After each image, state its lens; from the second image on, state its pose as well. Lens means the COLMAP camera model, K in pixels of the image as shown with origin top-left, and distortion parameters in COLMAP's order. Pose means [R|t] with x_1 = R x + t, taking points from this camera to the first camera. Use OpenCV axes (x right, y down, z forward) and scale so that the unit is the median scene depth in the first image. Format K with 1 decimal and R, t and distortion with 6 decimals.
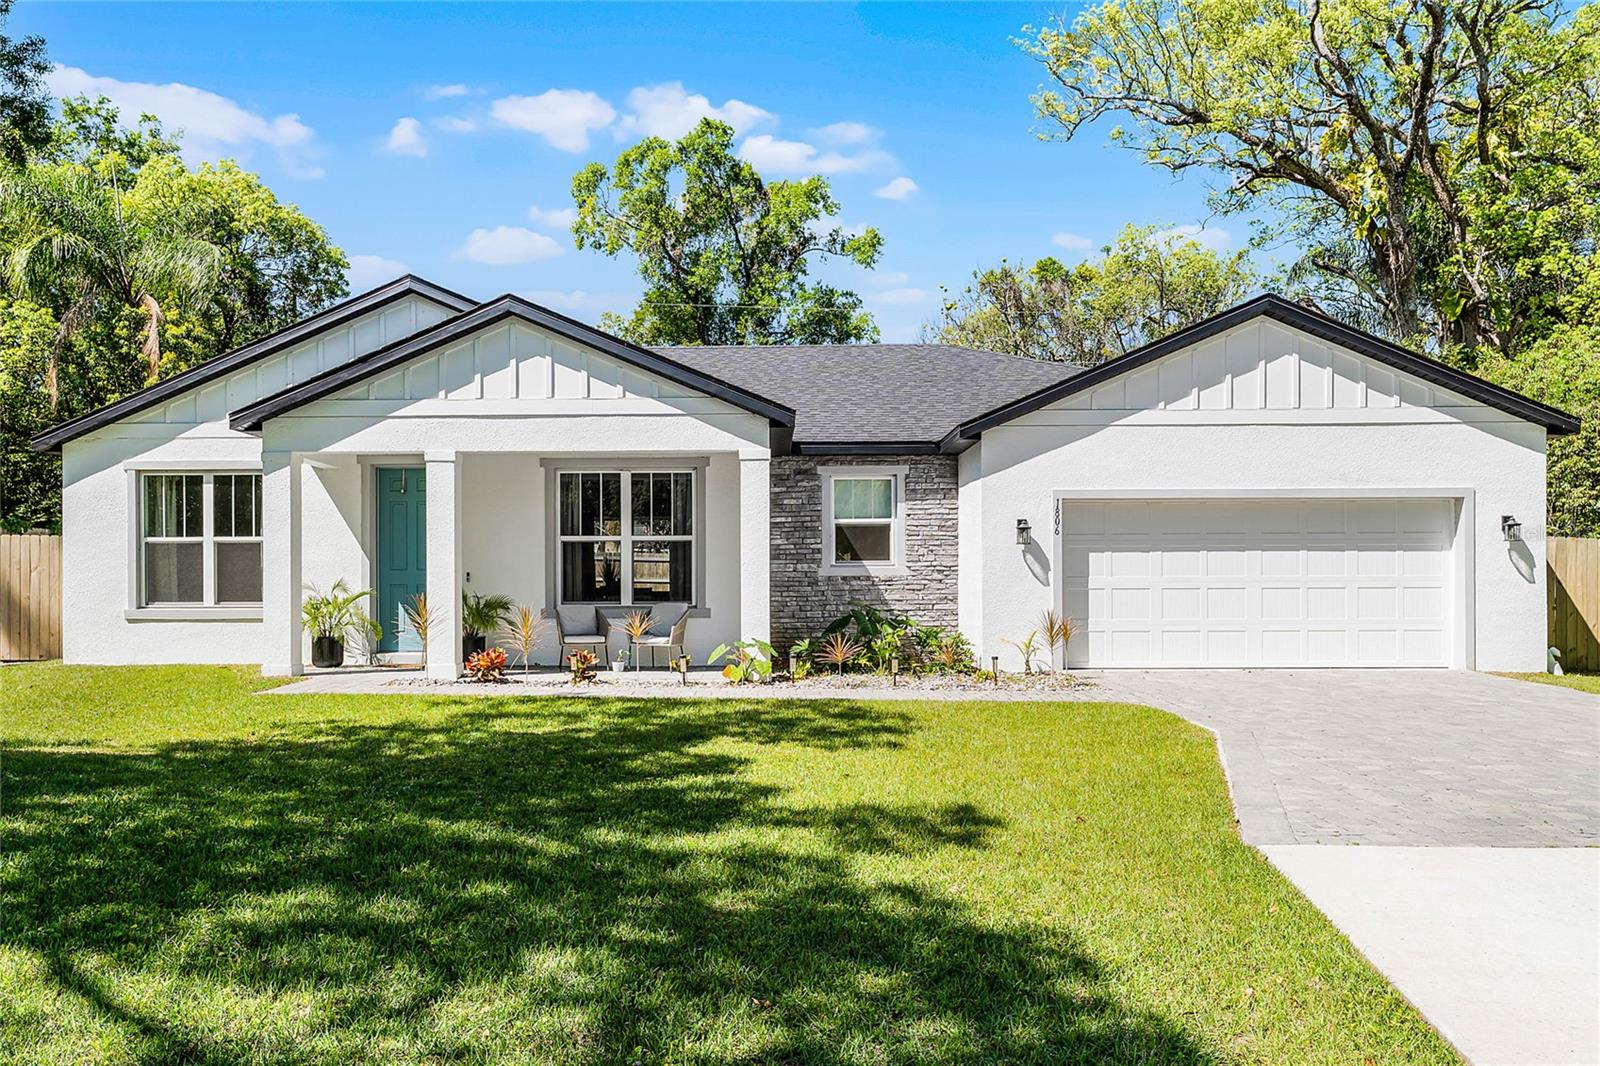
lens RADIAL K [[1124.4, 0, 746.3], [0, 1124.4, 581.3], [0, 0, 1]] dist [-0.000171, 0.004107]
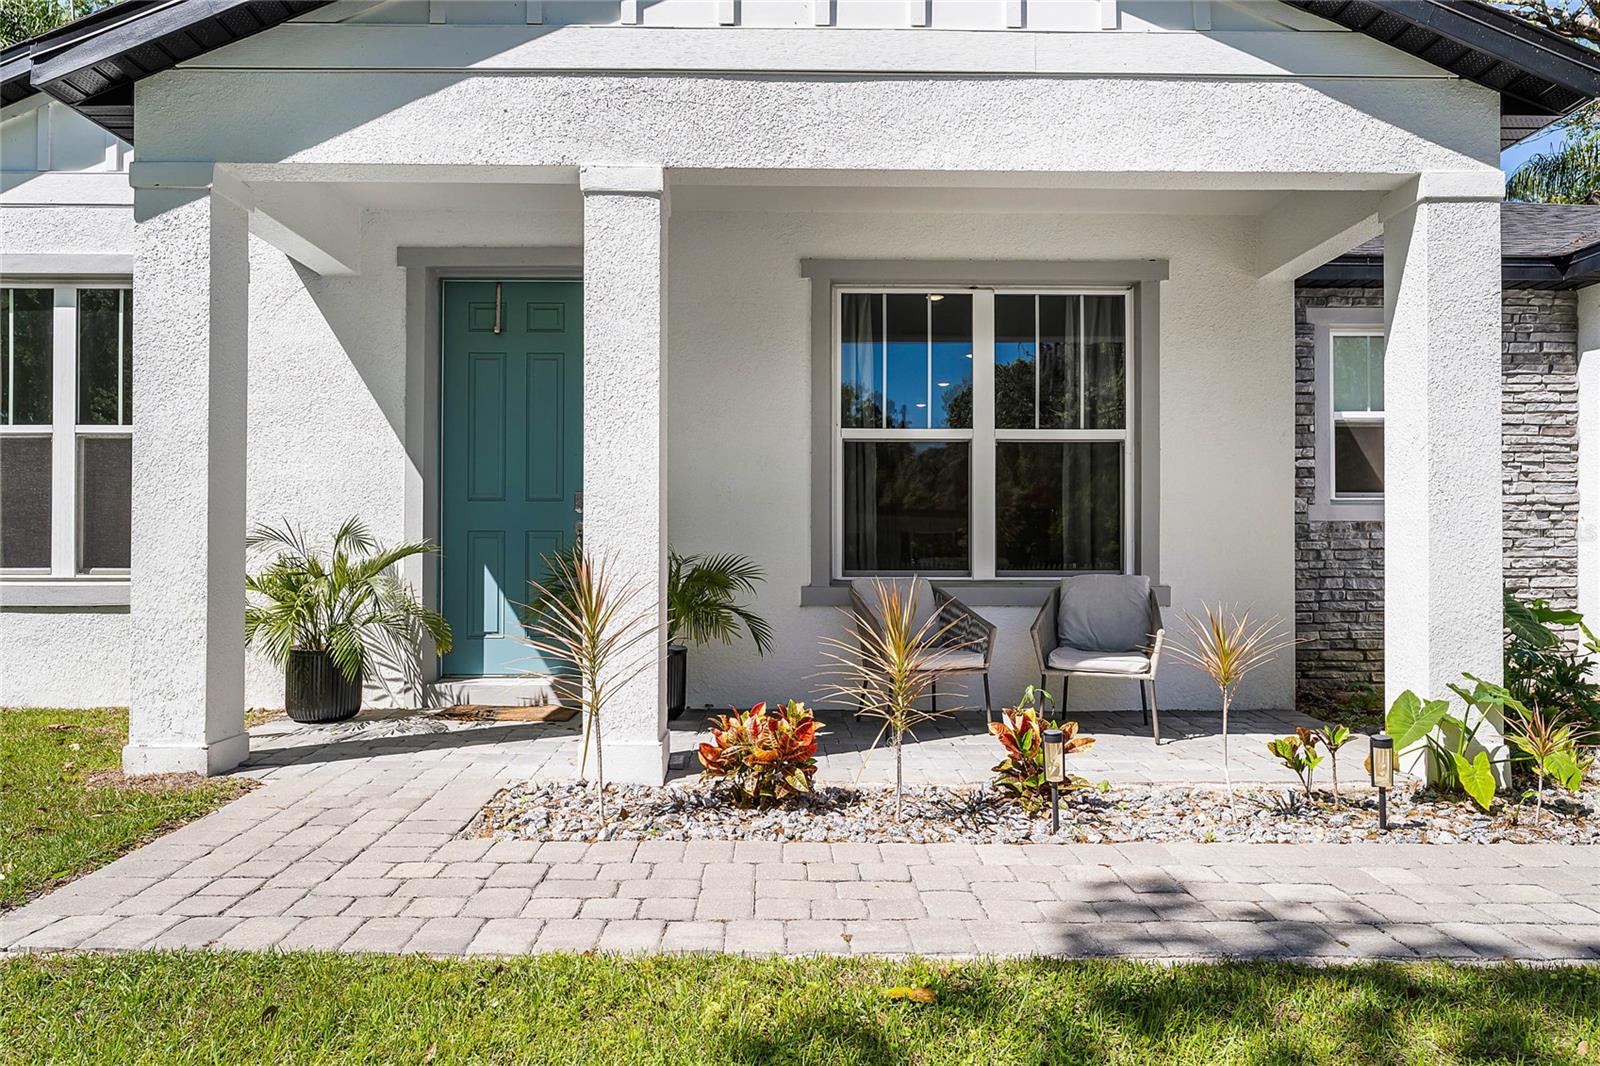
lens RADIAL K [[1018.4, 0, 800.4], [0, 1018.4, 535.8], [0, 0, 1]] dist [-0.000557, -0.001408]
pose [[0.999210, 0.005450, 0.039372, -0.196815], [-0.005077, 0.999941, -0.009559, 0.007917], [-0.039422, 0.009351, 0.999179, 0.577719]]
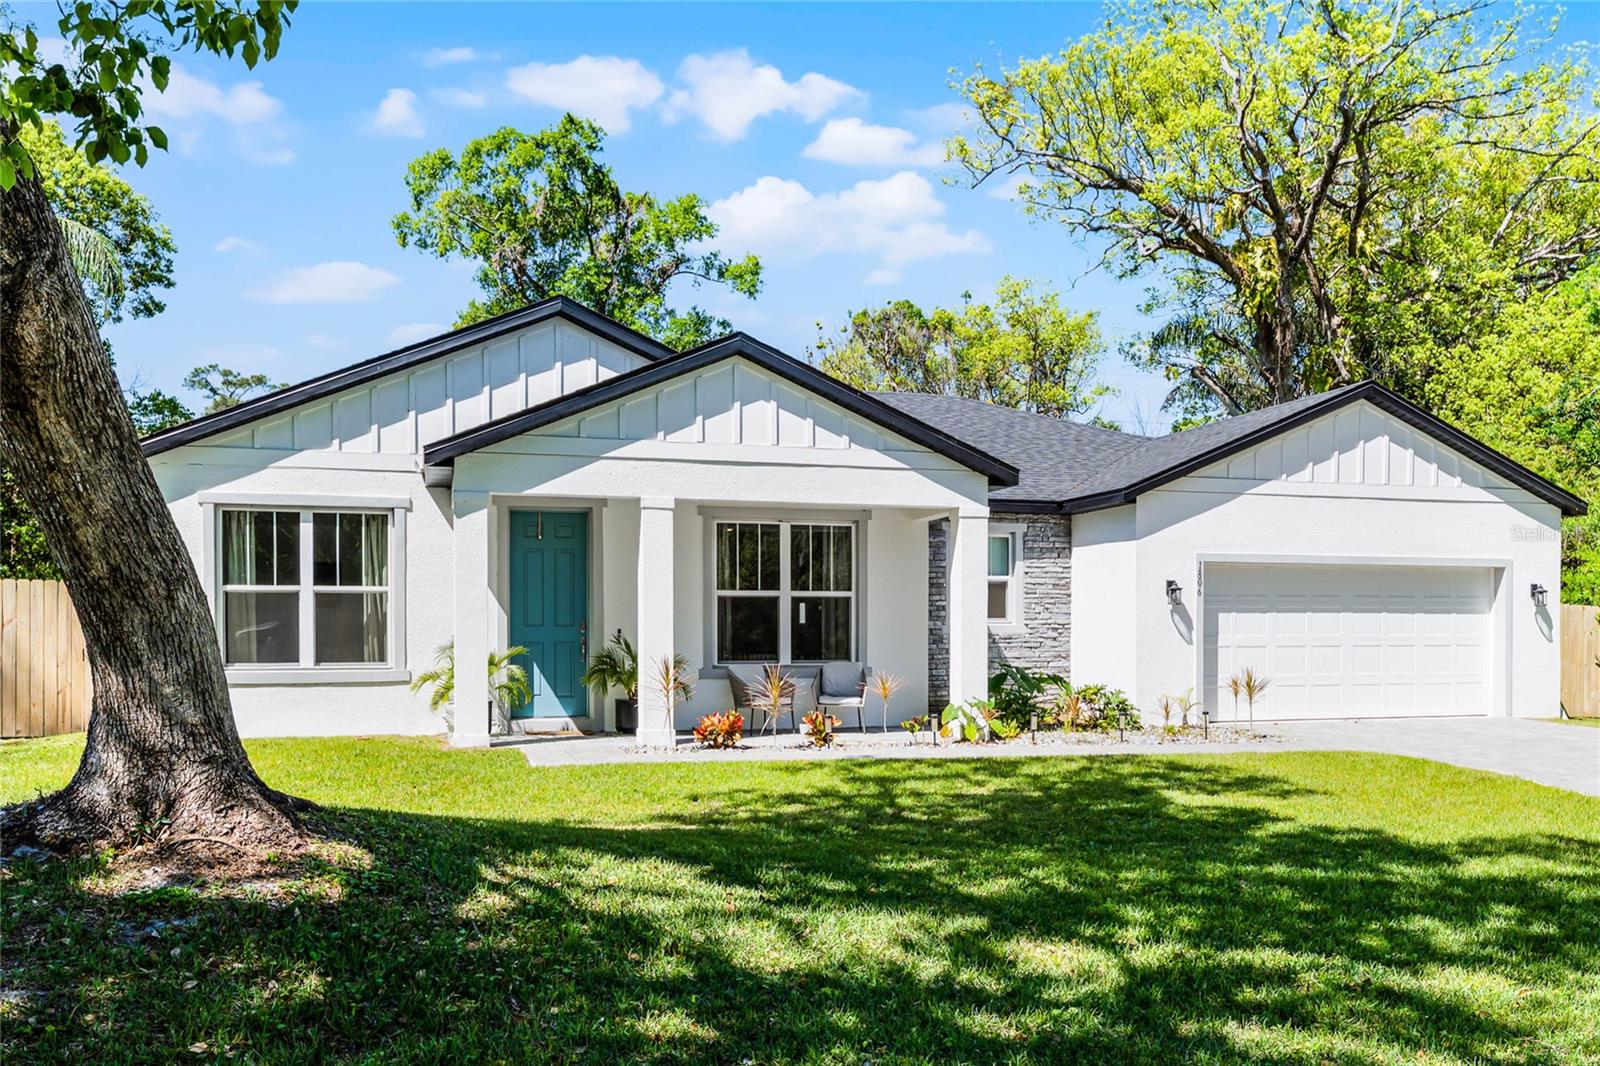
lens RADIAL K [[1255.7, 0, 794.9], [0, 1255.7, 648.3], [0, 0, 1]] dist [-0.002272, 0.017076]
pose [[0.954038, -0.000692, 0.299685, -0.411341], [-0.002767, 0.999934, 0.011117, -0.003994], [-0.299673, -0.011435, 0.953973, -0.009387]]
